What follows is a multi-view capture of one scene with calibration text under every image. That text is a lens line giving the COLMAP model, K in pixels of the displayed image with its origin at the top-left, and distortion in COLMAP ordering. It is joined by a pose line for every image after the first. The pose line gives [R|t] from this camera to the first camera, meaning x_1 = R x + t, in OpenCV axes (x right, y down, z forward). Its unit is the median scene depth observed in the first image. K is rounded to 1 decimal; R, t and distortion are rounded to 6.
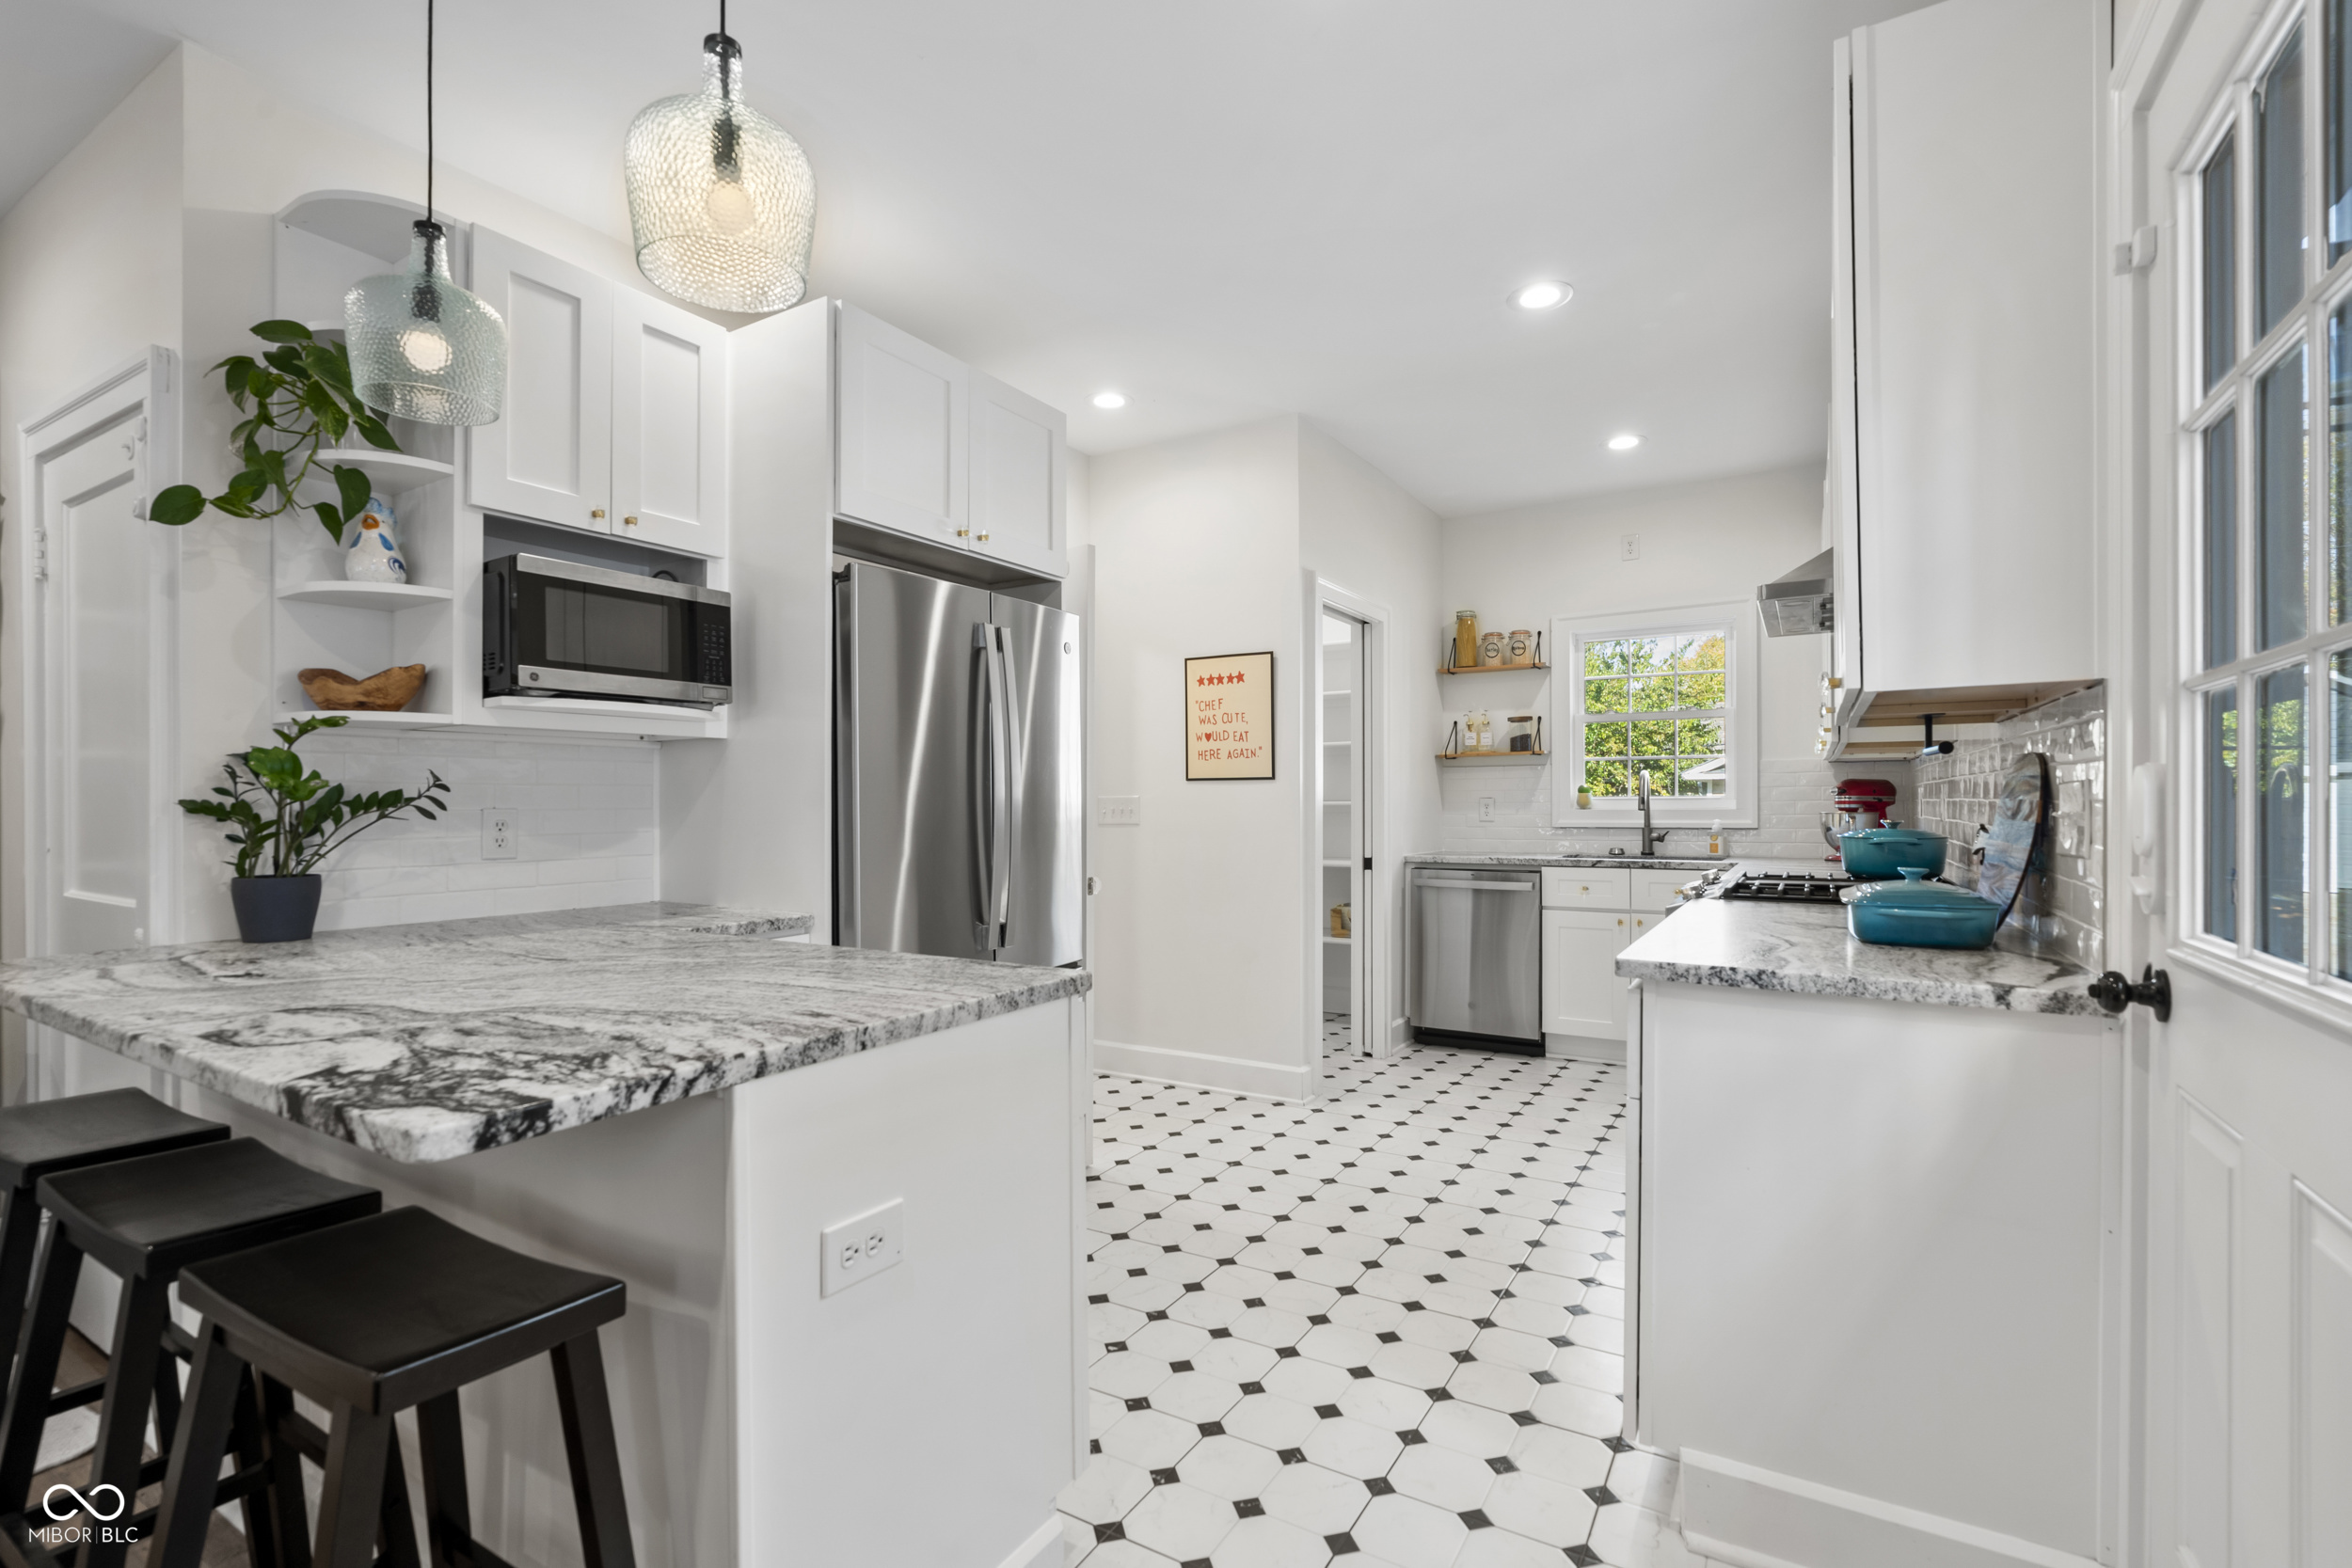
lens RADIAL K [[1071.6, 0, 1175.6], [0, 1071.6, 799.1], [0, 0, 1]] dist [-0.001469, 0.000488]
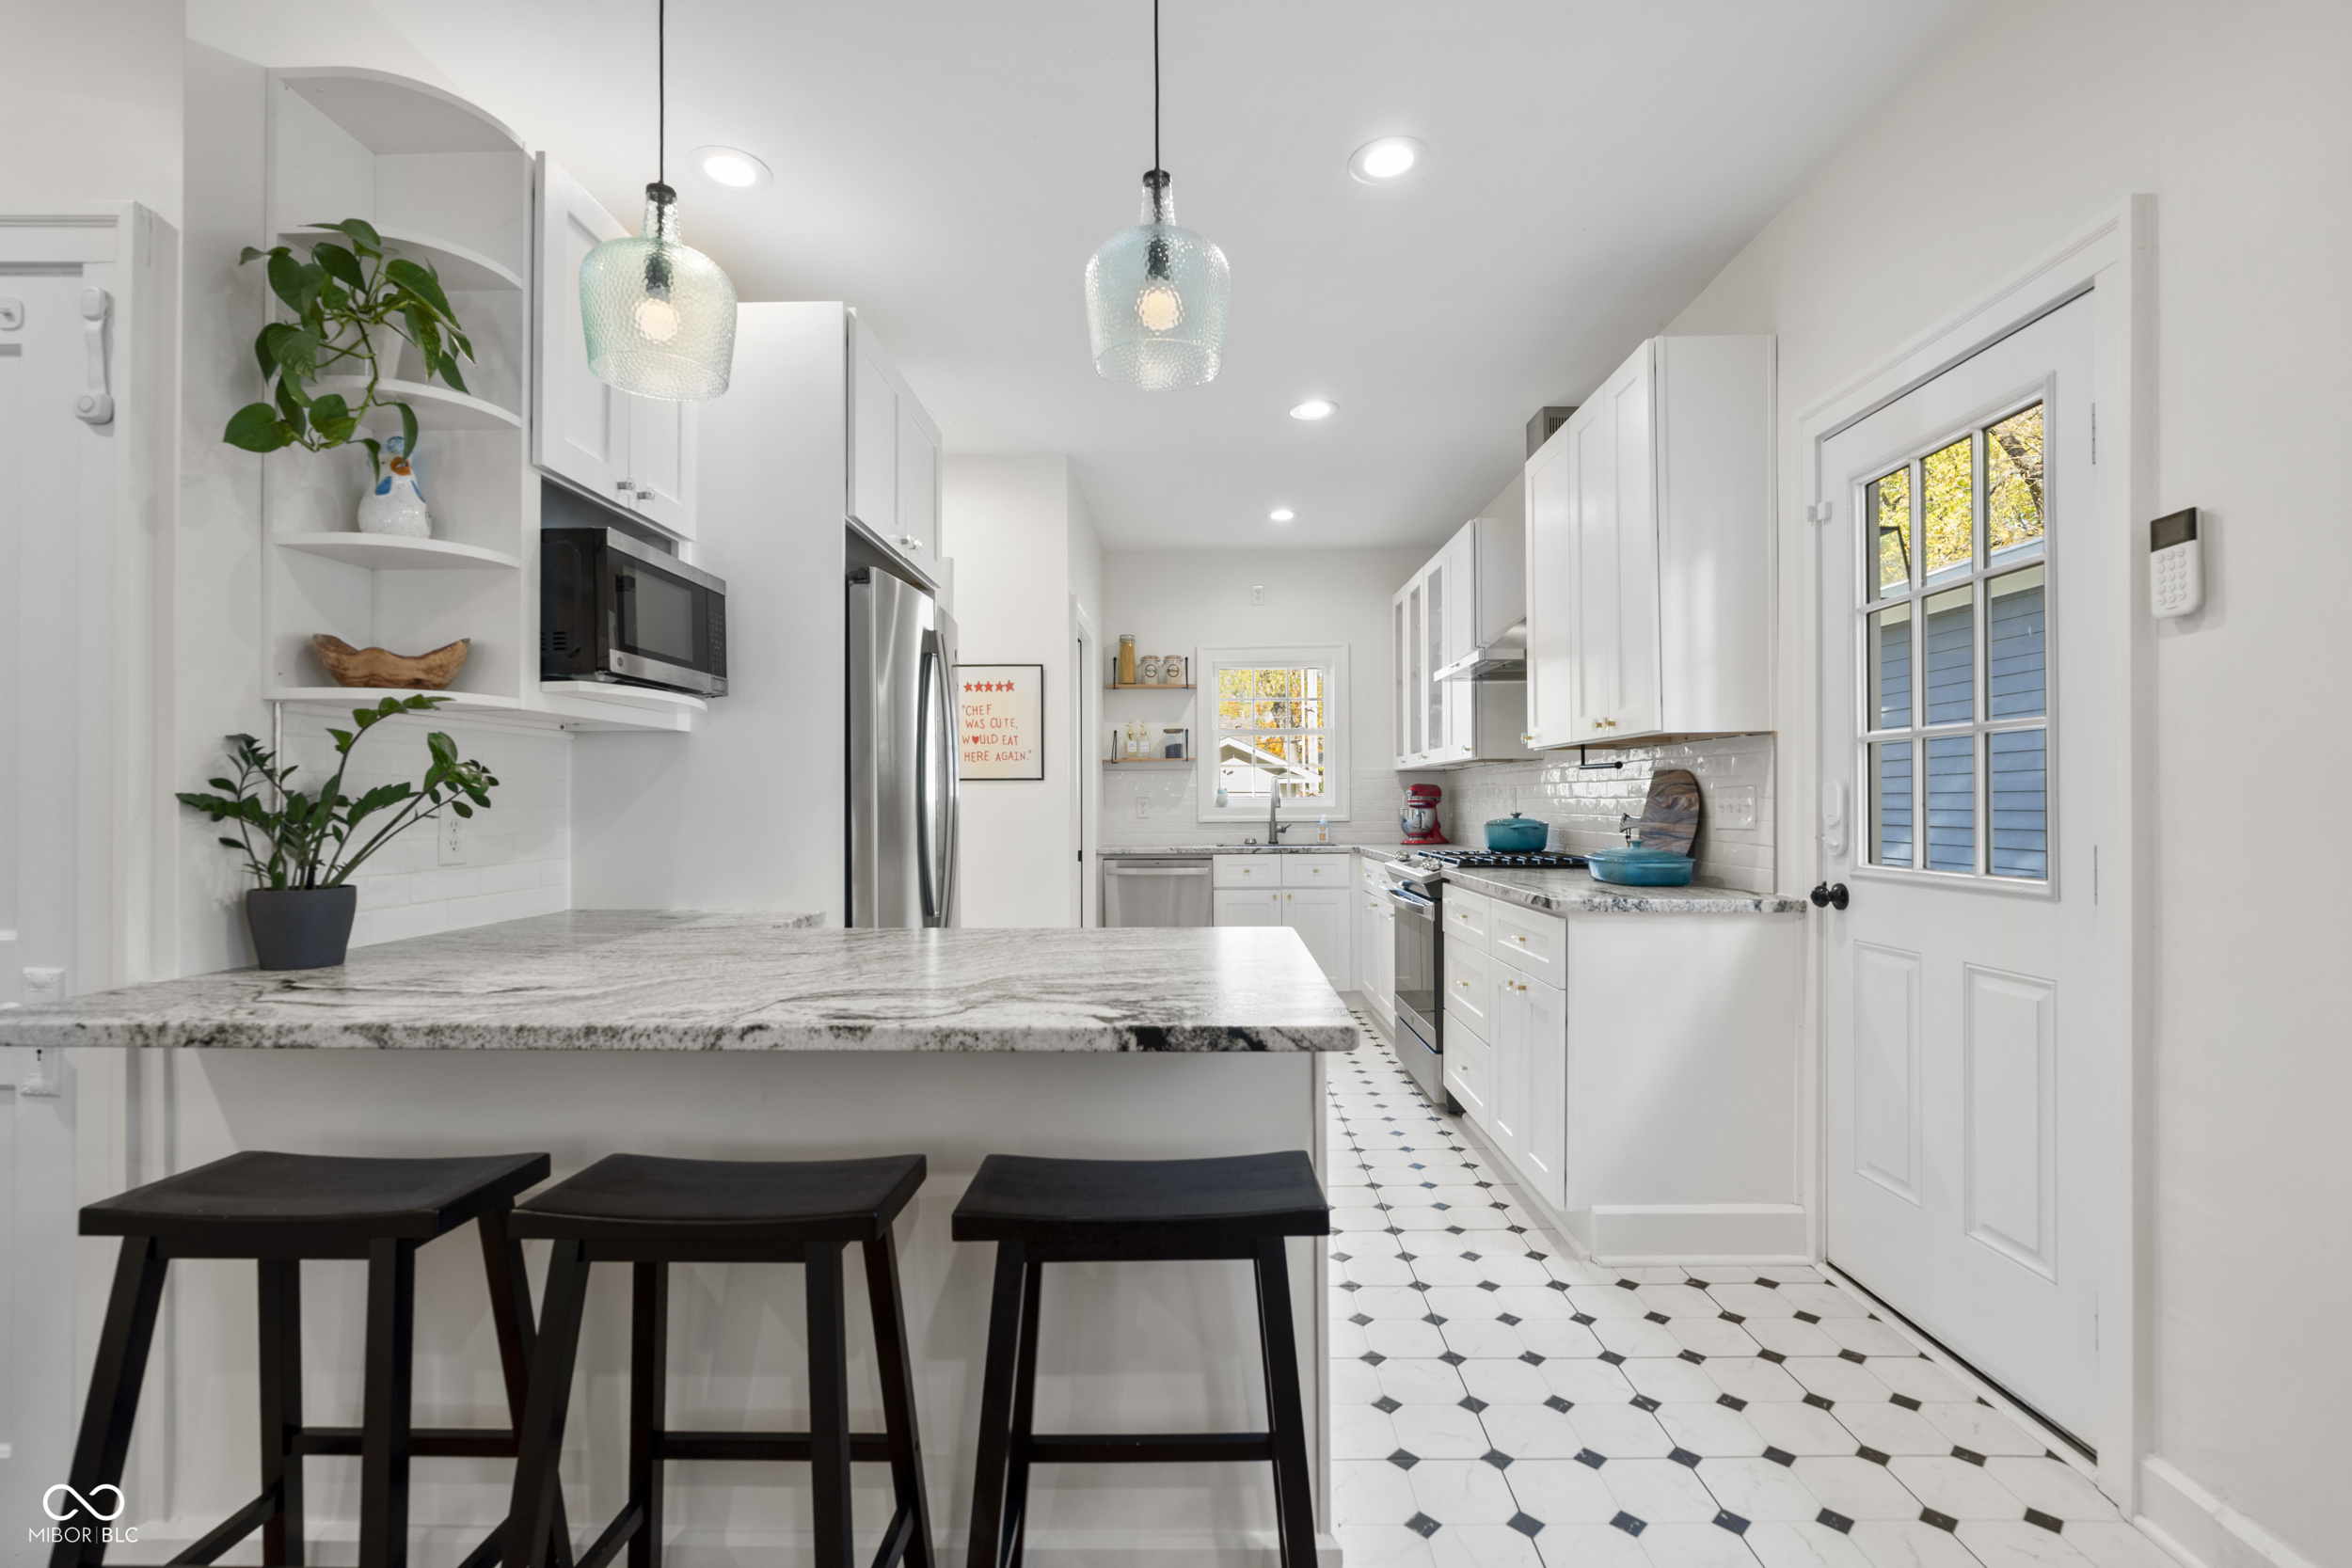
lens RADIAL K [[1067.6, 0, 1185.6], [0, 1067.6, 791.3], [0, 0, 1]] dist [0.000955, -0.000064]
pose [[0.859891, 0.004935, 0.510454, -0.567373], [-0.000562, 0.999962, -0.008721, 0.004494], [-0.510477, 0.007212, 0.859861, -0.035397]]
